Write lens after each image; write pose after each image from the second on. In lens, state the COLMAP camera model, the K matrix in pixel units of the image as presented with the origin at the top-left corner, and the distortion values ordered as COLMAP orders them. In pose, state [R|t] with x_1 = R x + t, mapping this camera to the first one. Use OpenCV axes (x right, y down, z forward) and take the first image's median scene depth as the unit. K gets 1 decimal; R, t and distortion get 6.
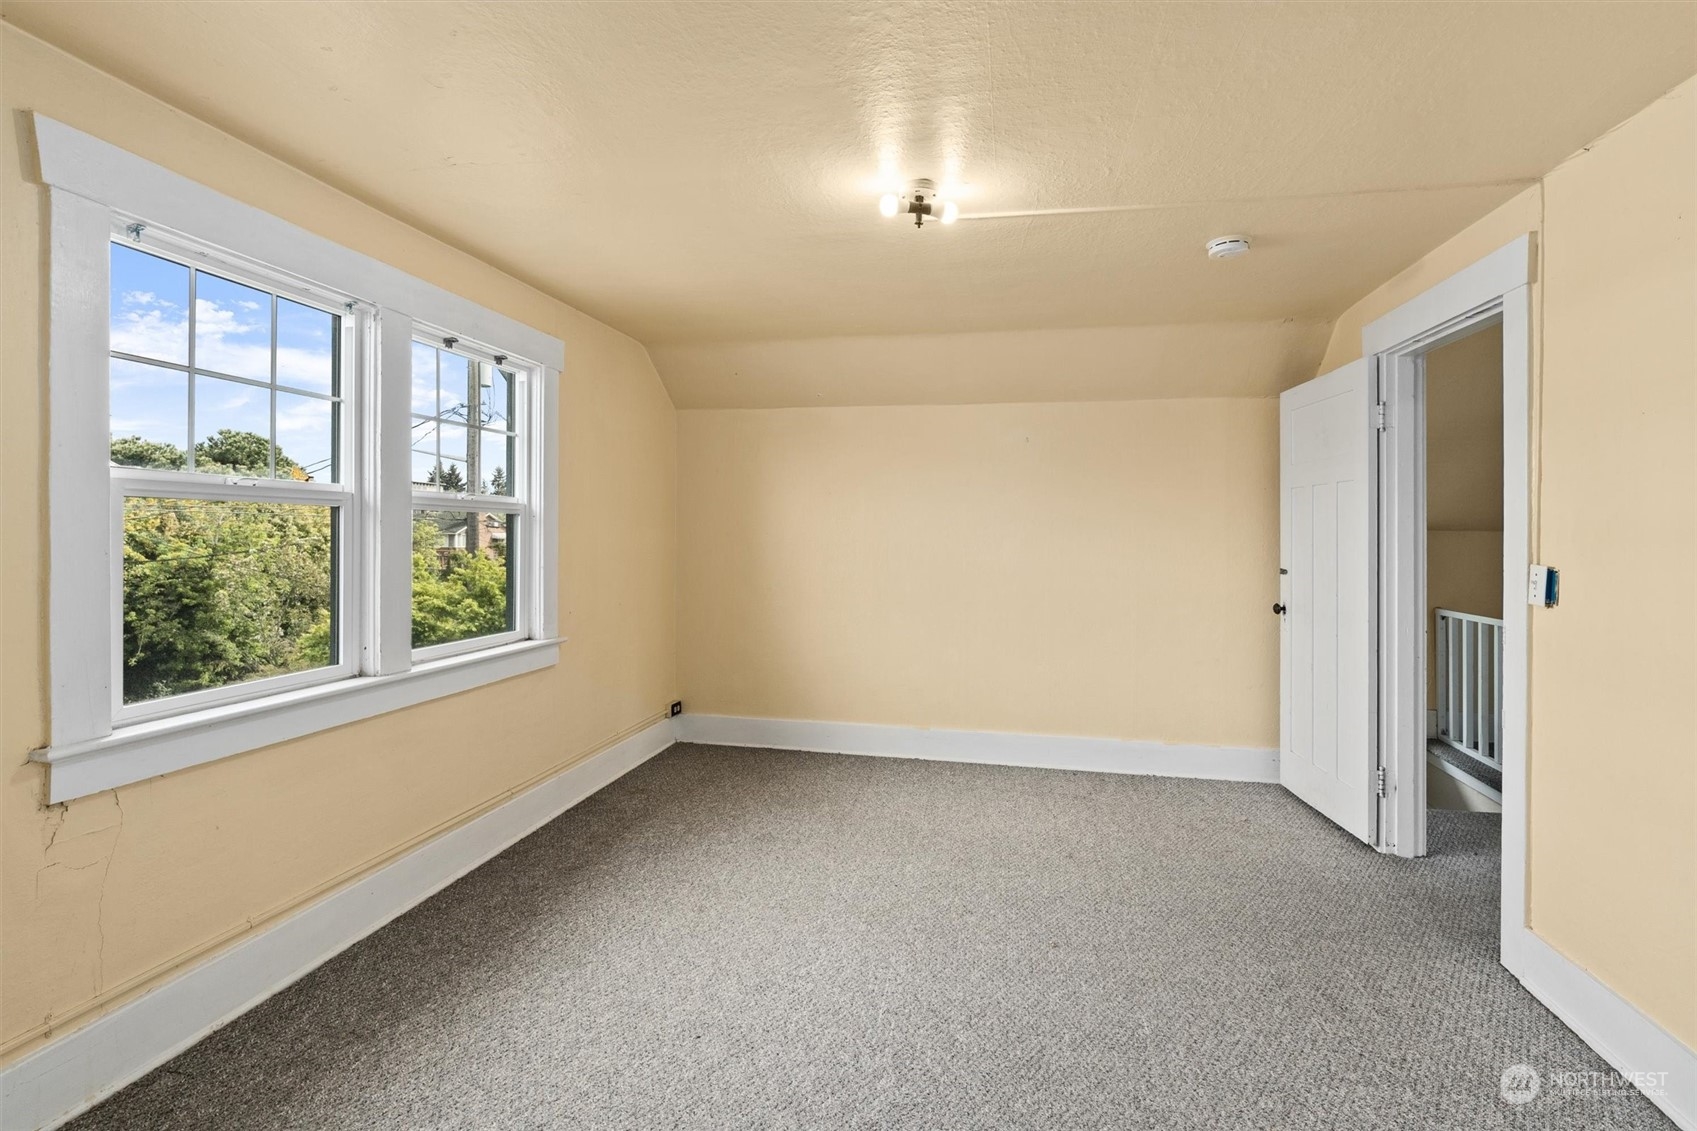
lens RADIAL K [[776.6, 0, 856.2], [0, 776.6, 537.0], [0, 0, 1]] dist [0.000914, 0.000780]
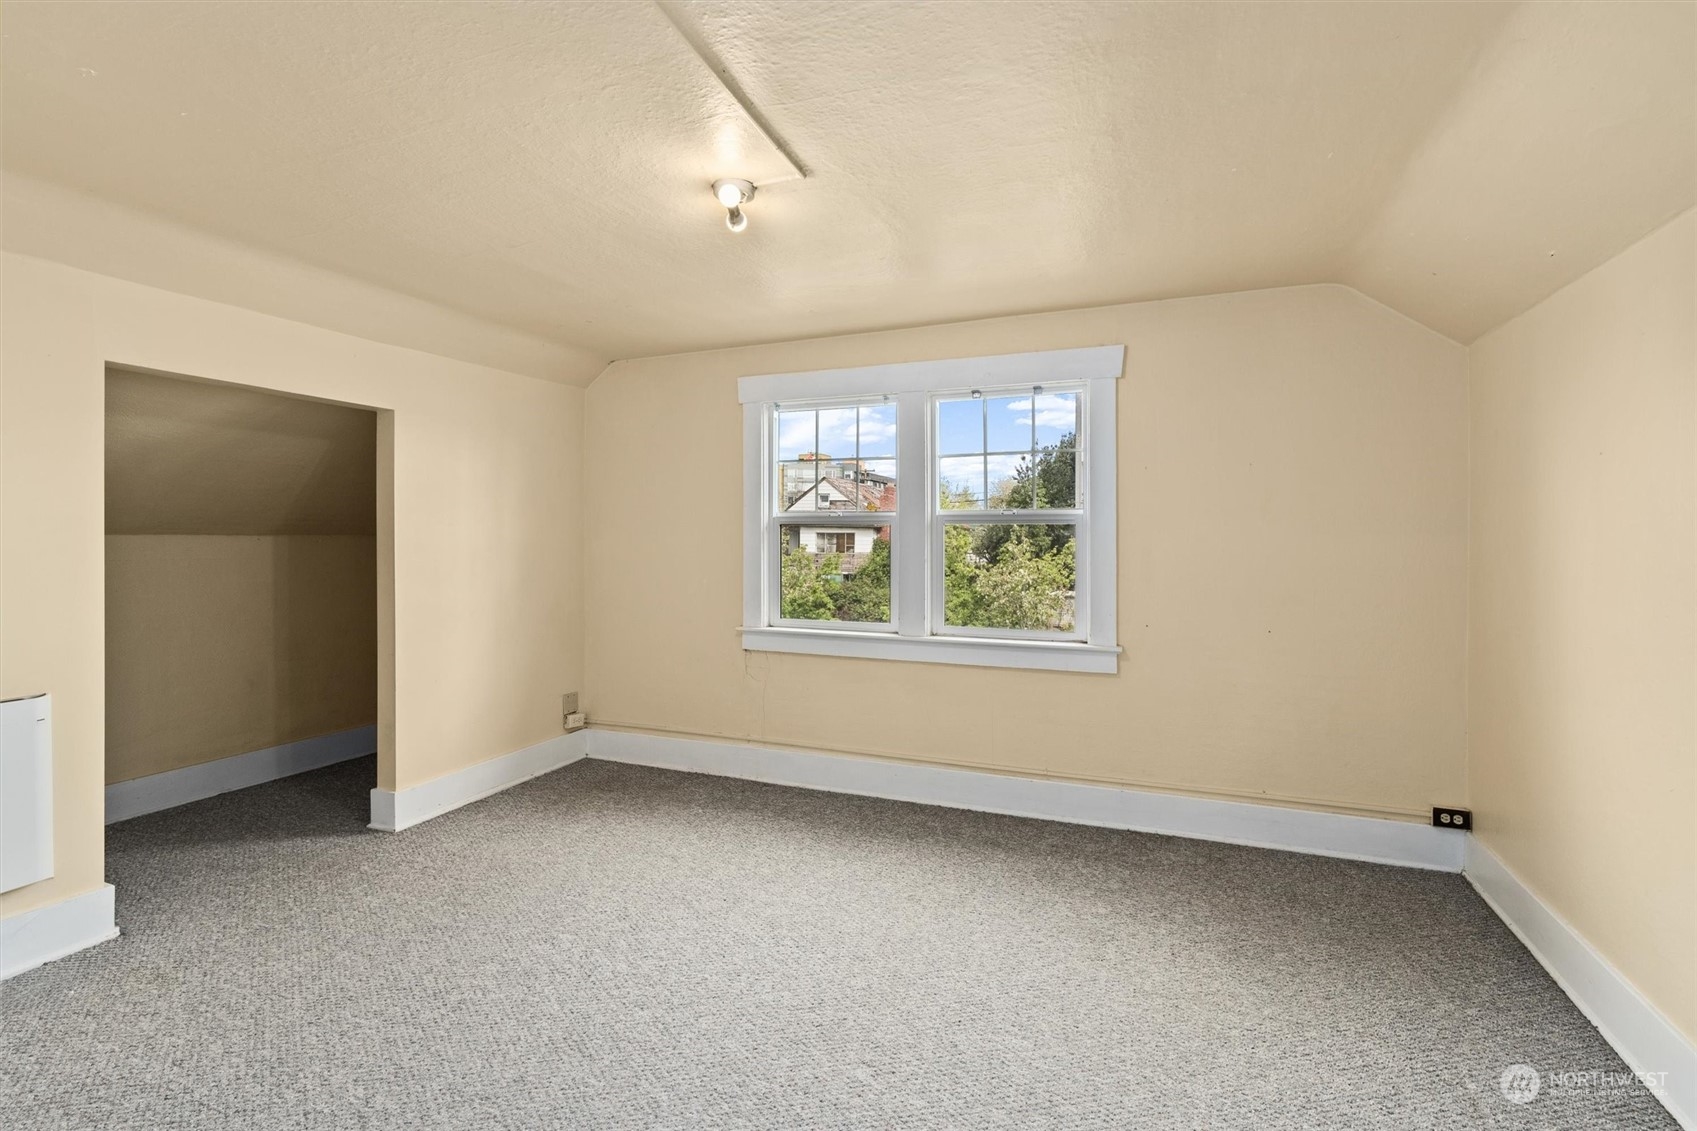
lens RADIAL K [[776.6, 0, 846.3], [0, 776.6, 546.7], [0, 0, 1]] dist [0.000914, 0.000780]
pose [[-0.188070, 0.001621, -0.982154, 0.668383], [-0.006033, 0.999978, 0.002805, -0.000525], [0.982137, 0.006453, -0.188056, 0.869513]]
